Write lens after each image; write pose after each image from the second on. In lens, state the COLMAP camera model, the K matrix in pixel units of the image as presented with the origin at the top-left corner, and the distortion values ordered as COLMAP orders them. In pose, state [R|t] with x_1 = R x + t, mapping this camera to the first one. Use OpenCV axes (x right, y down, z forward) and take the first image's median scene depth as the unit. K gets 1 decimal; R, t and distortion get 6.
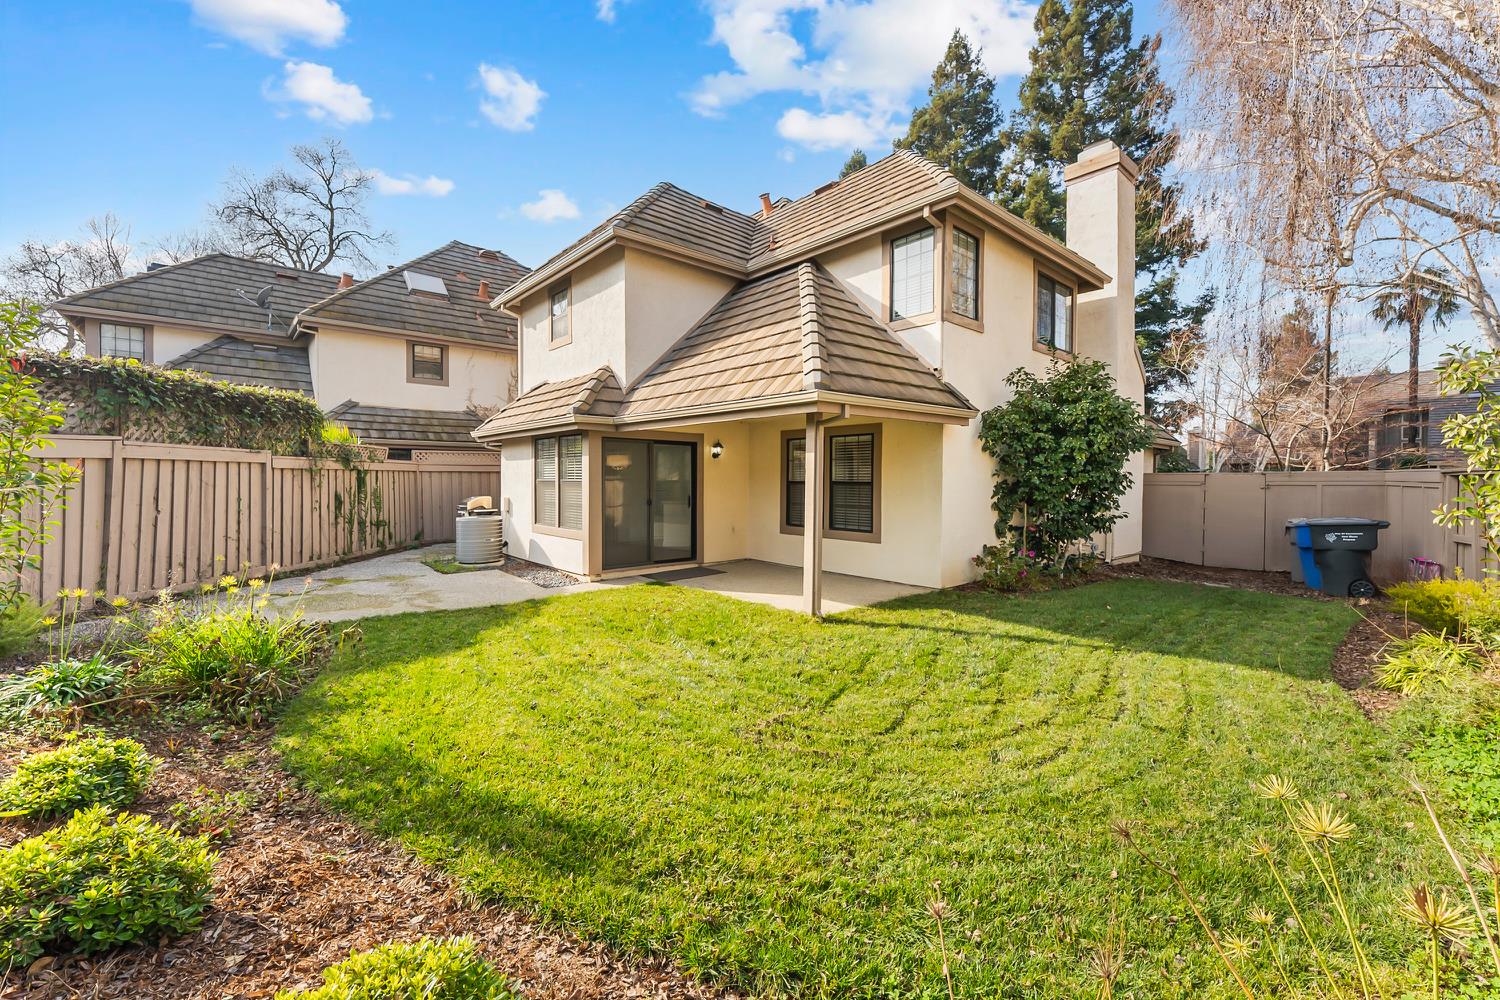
lens RADIAL K [[602.2, 0, 777.6], [0, 602.2, 483.5], [0, 0, 1]] dist [0.001496, -0.000753]
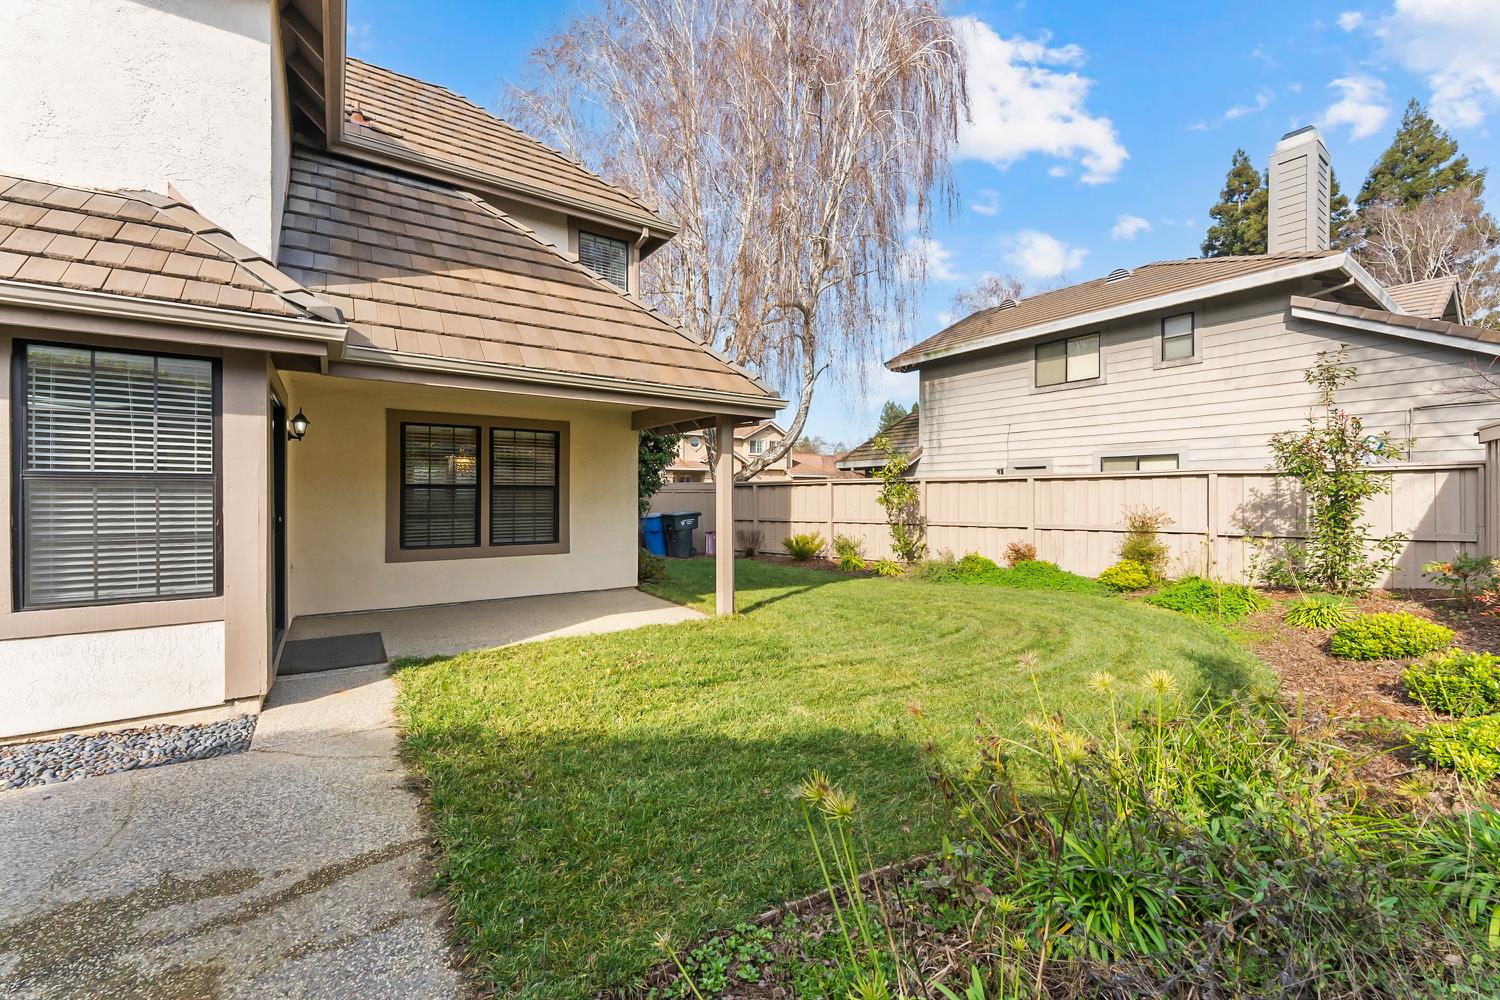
lens RADIAL K [[602.2, 0, 744.2], [0, 602.2, 495.5], [0, 0, 1]] dist [0.001496, -0.000753]
pose [[0.152822, -0.004605, 0.988243, -0.654335], [0.006311, 0.999973, 0.003684, 0.009863], [-0.988234, 0.005674, 0.152847, 0.560220]]
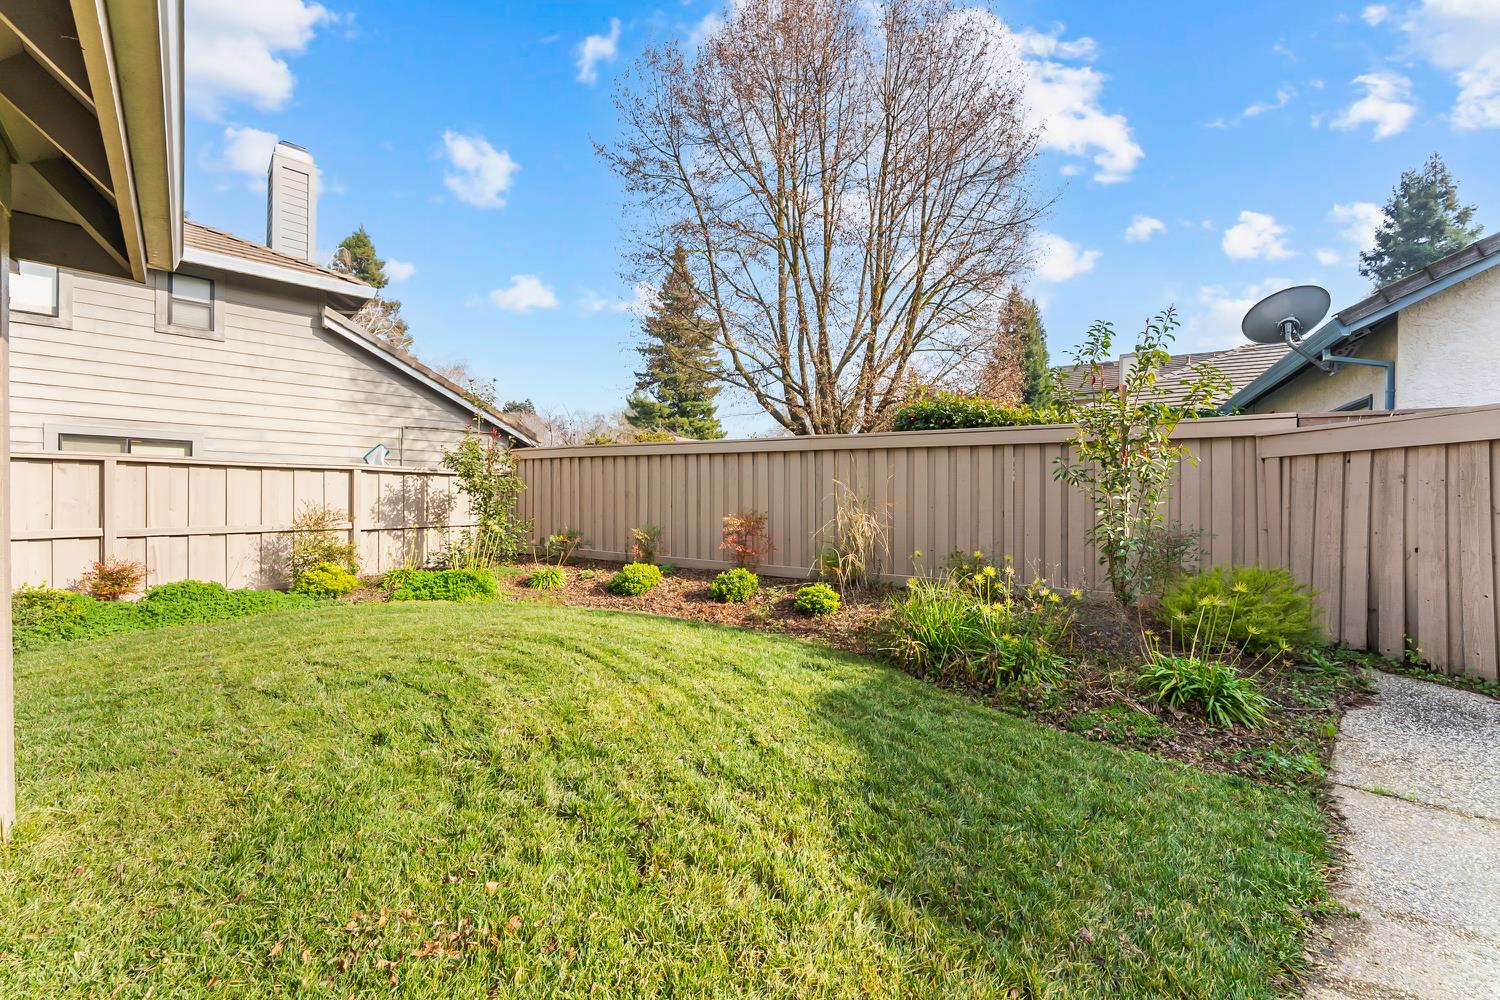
lens RADIAL K [[602.2, 0, 745.3], [0, 602.2, 495.0], [0, 0, 1]] dist [0.001496, -0.000753]
pose [[-0.999909, -0.011945, 0.006290, -0.244042], [-0.011973, 0.999918, -0.004473, 0.021153], [-0.006236, -0.004548, -0.999970, 0.912695]]
